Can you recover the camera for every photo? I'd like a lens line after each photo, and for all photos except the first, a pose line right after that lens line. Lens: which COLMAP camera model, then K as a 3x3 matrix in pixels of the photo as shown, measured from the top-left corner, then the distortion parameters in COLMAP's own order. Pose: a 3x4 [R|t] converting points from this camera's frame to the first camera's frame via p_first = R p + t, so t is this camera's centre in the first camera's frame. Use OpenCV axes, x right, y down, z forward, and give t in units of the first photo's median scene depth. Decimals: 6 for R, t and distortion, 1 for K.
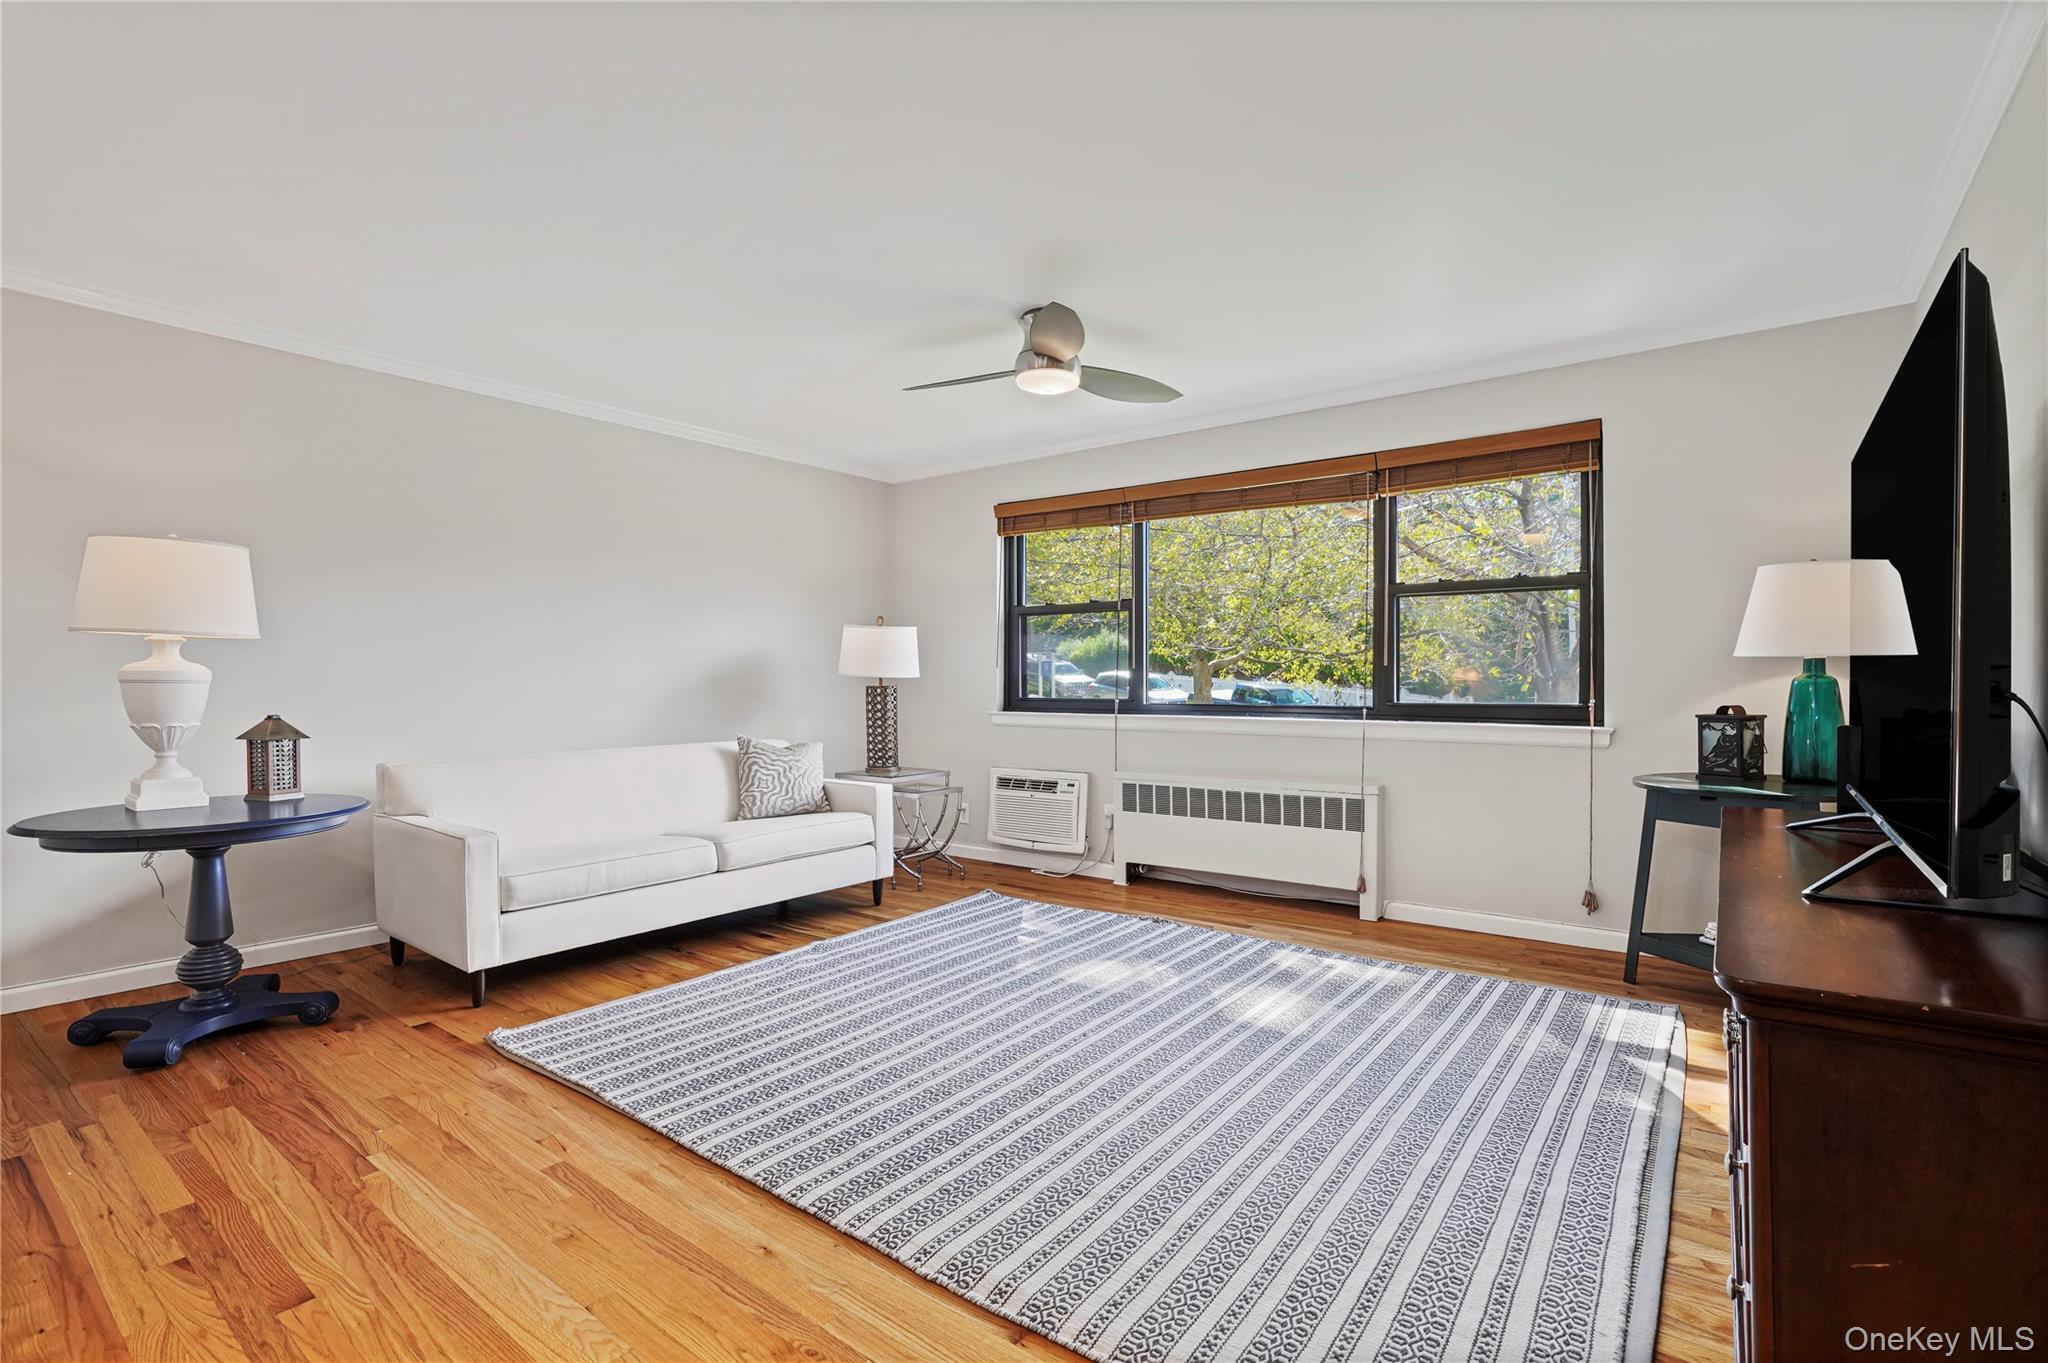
lens RADIAL K [[945.8, 0, 1033.3], [0, 945.8, 680.5], [0, 0, 1]] dist [-0.042767, 0.019978]
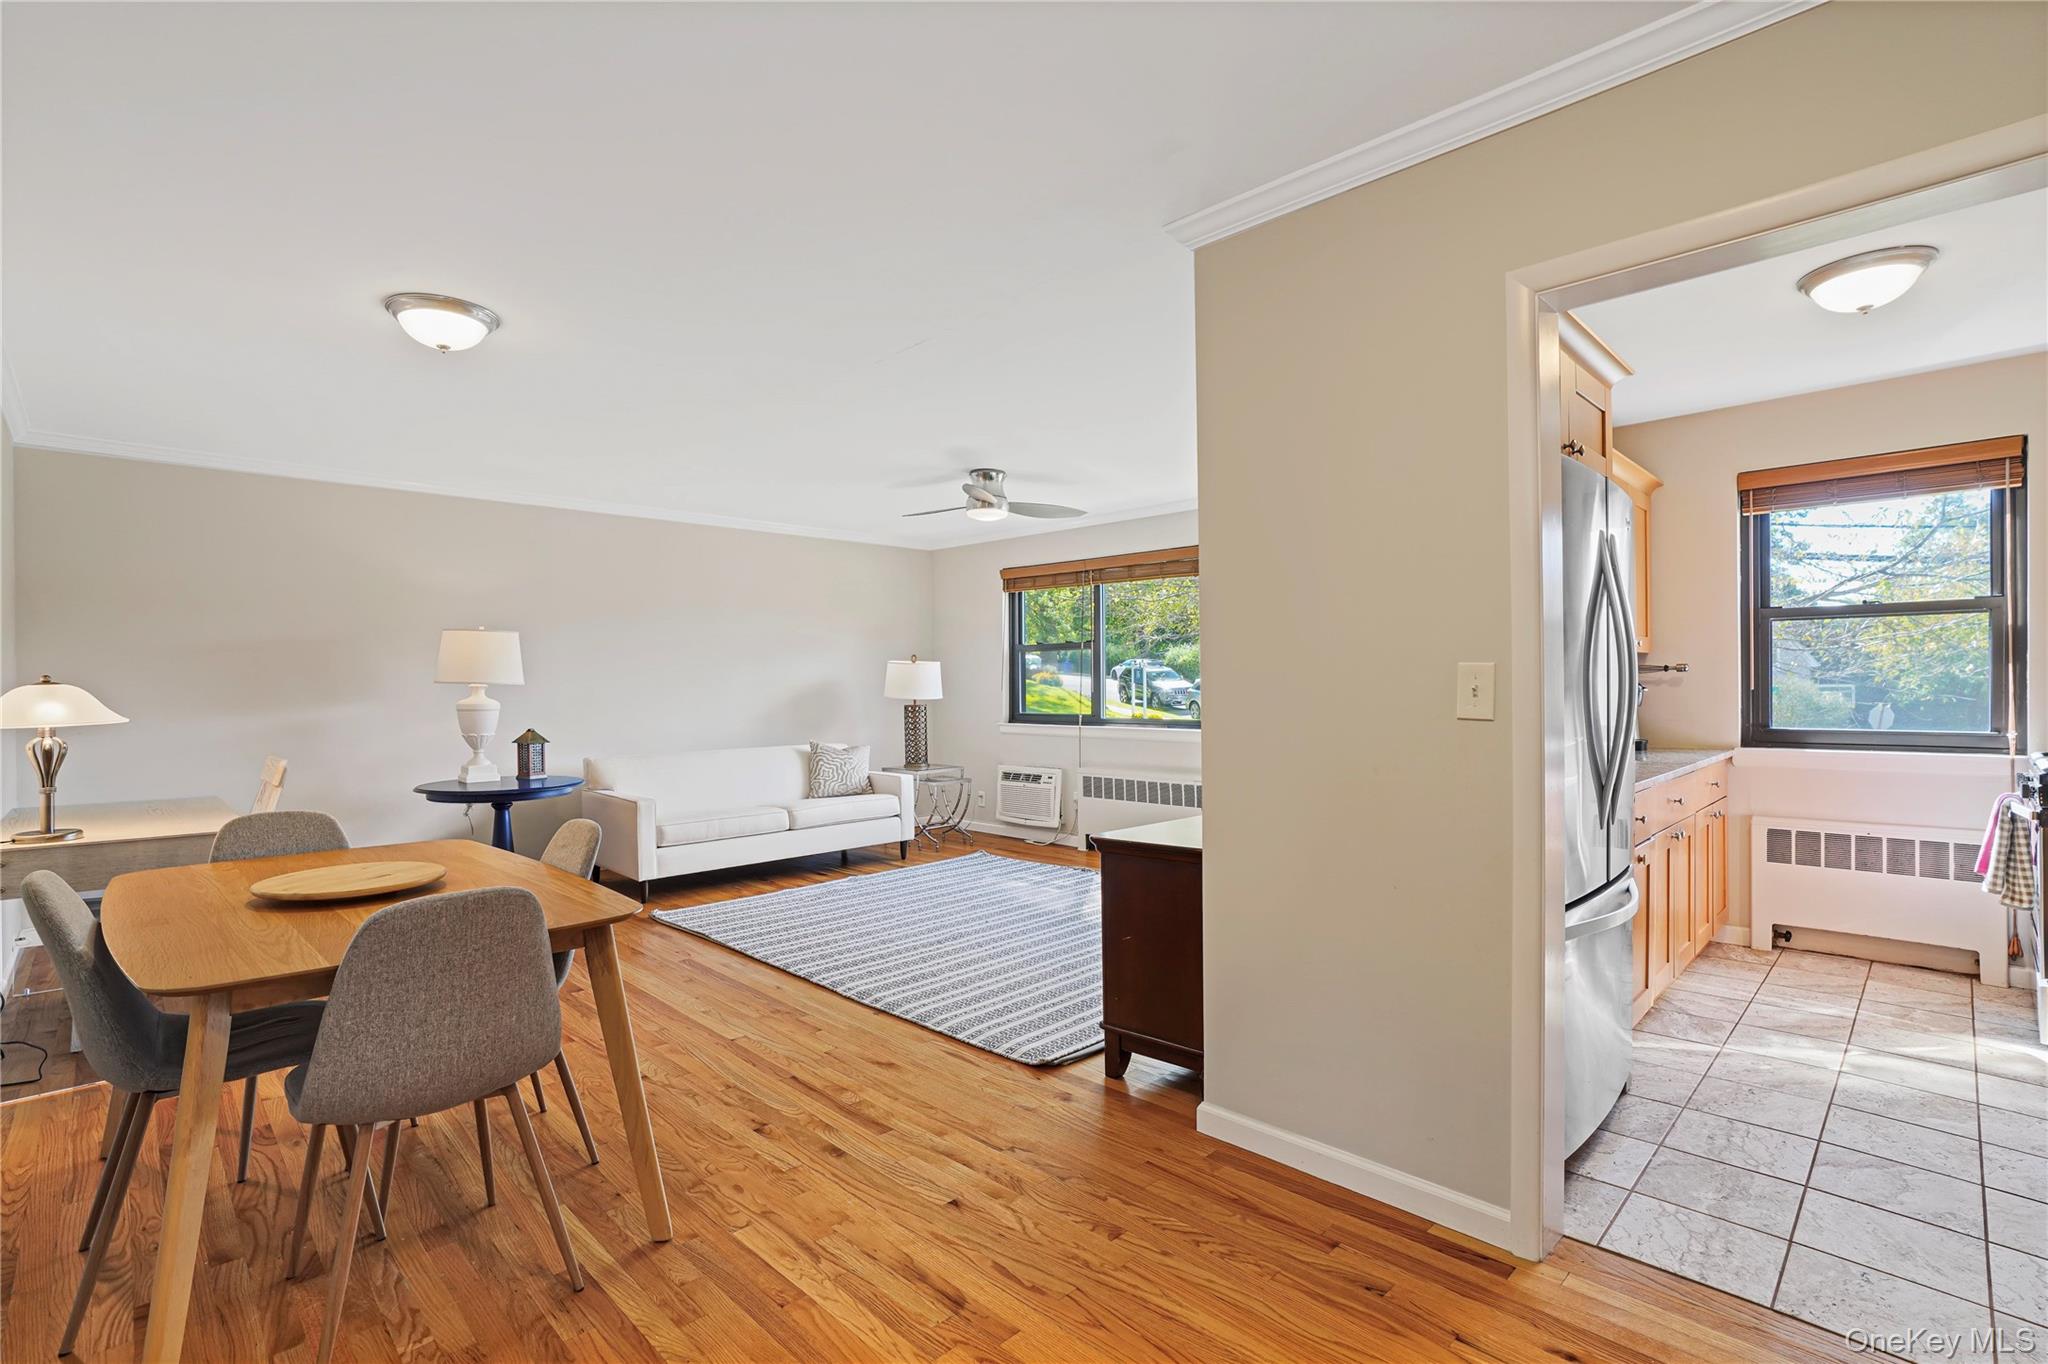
lens RADIAL K [[945.8, 0, 1033.3], [0, 945.8, 681.0], [0, 0, 1]] dist [-0.042767, 0.019978]
pose [[0.991551, -0.004612, -0.129635, 0.232050], [0.004309, 0.999987, -0.002623, -0.030304], [0.129645, 0.002043, 0.991558, -0.425146]]
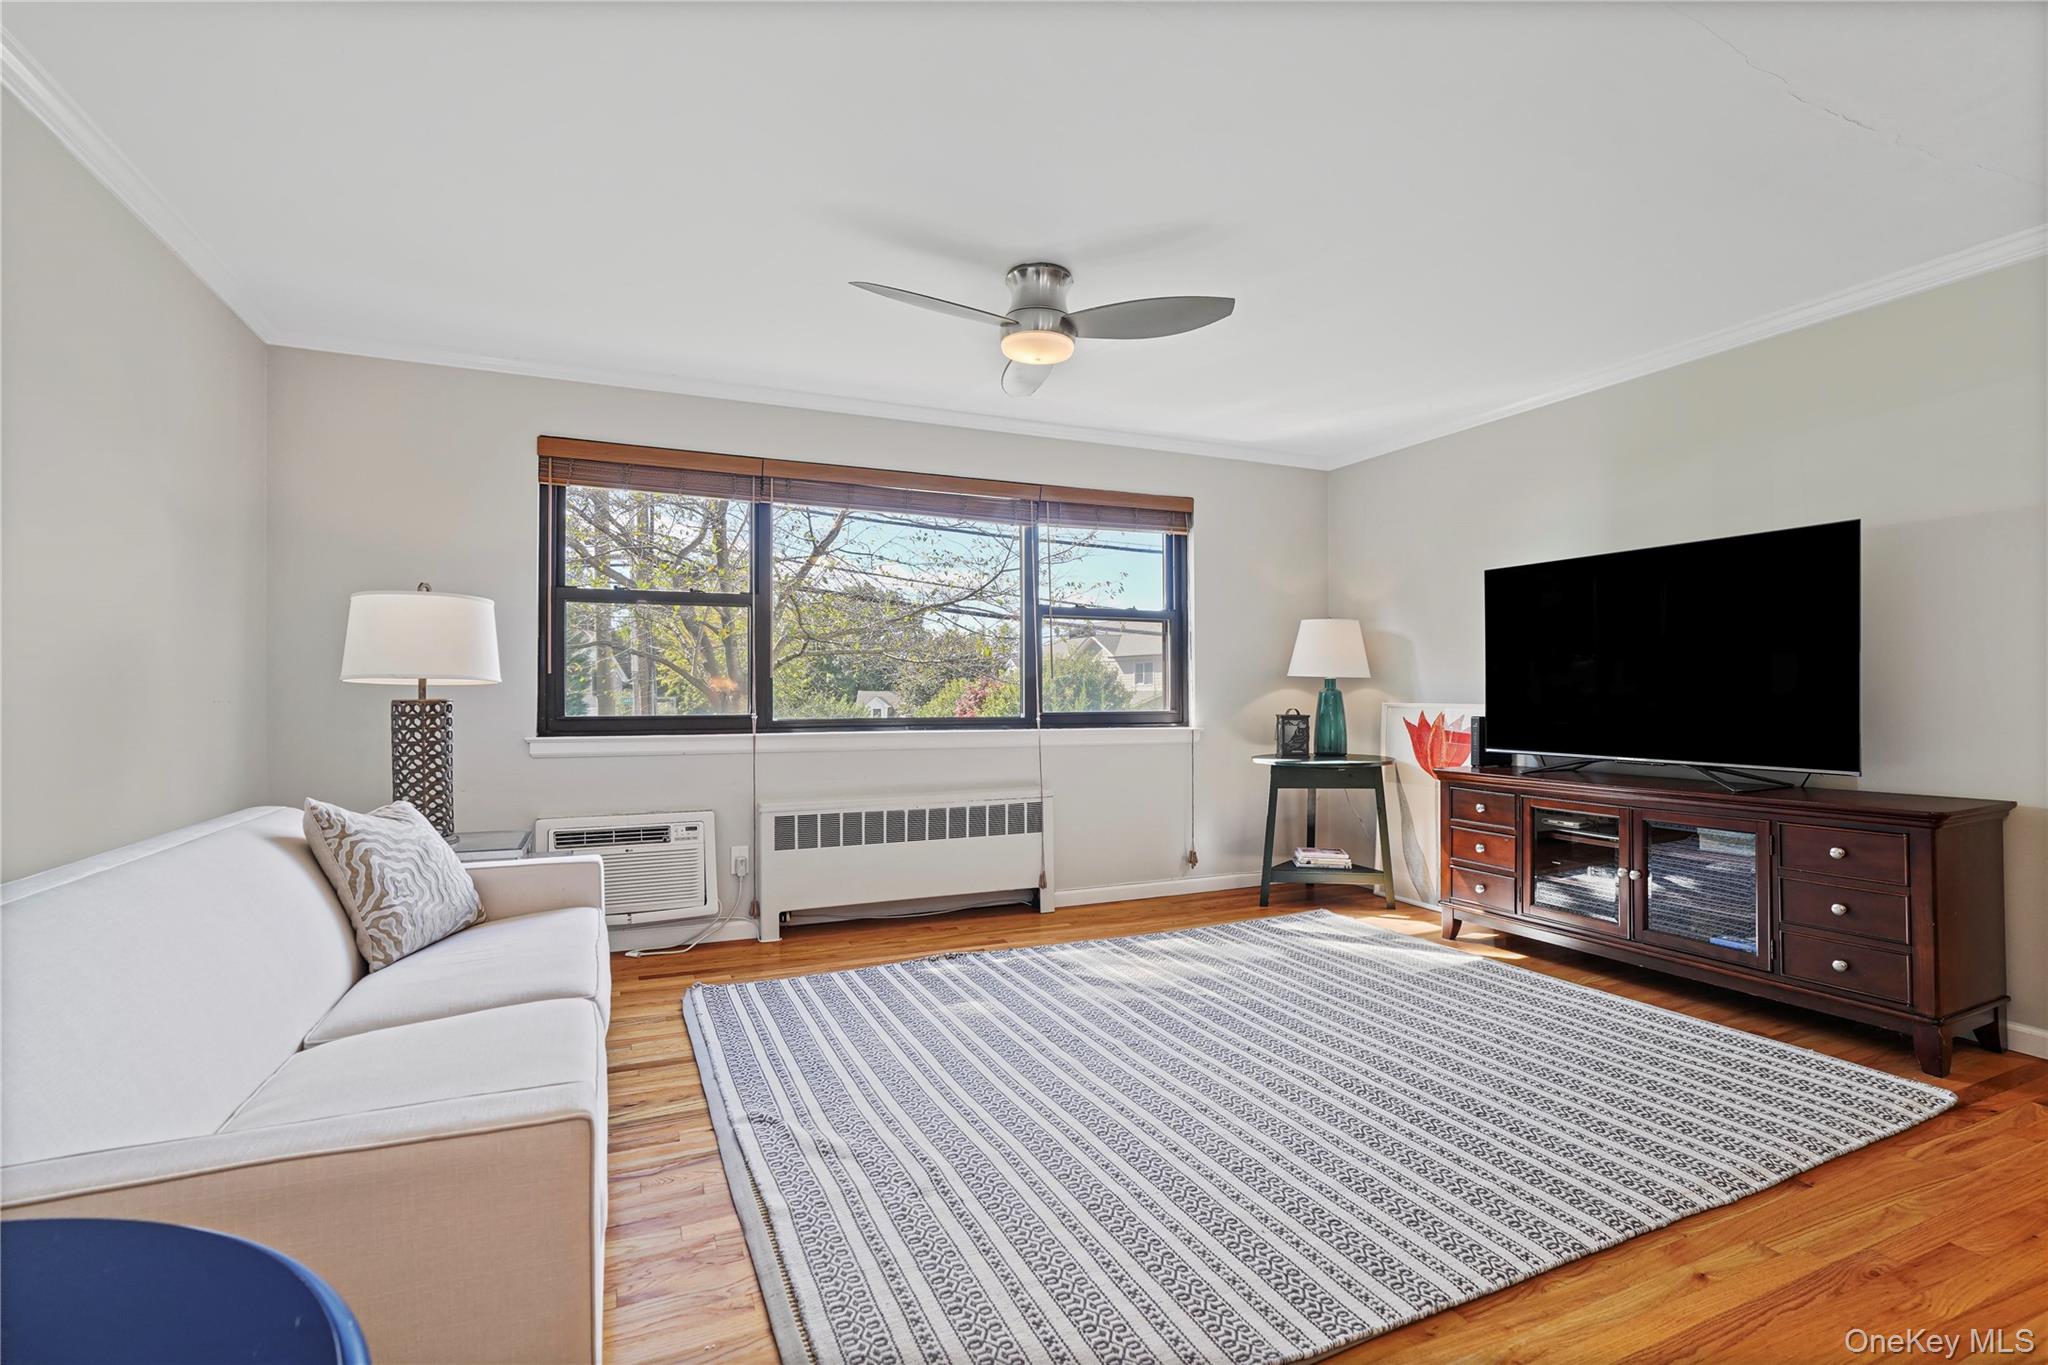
lens RADIAL K [[945.8, 0, 1033.3], [0, 945.8, 681.5], [0, 0, 1]] dist [-0.042767, 0.019978]
pose [[0.471269, 0.013872, 0.881880, -0.604756], [0.000251, 0.999874, -0.015862, 0.004247], [-0.881989, 0.007697, 0.471206, 0.475810]]
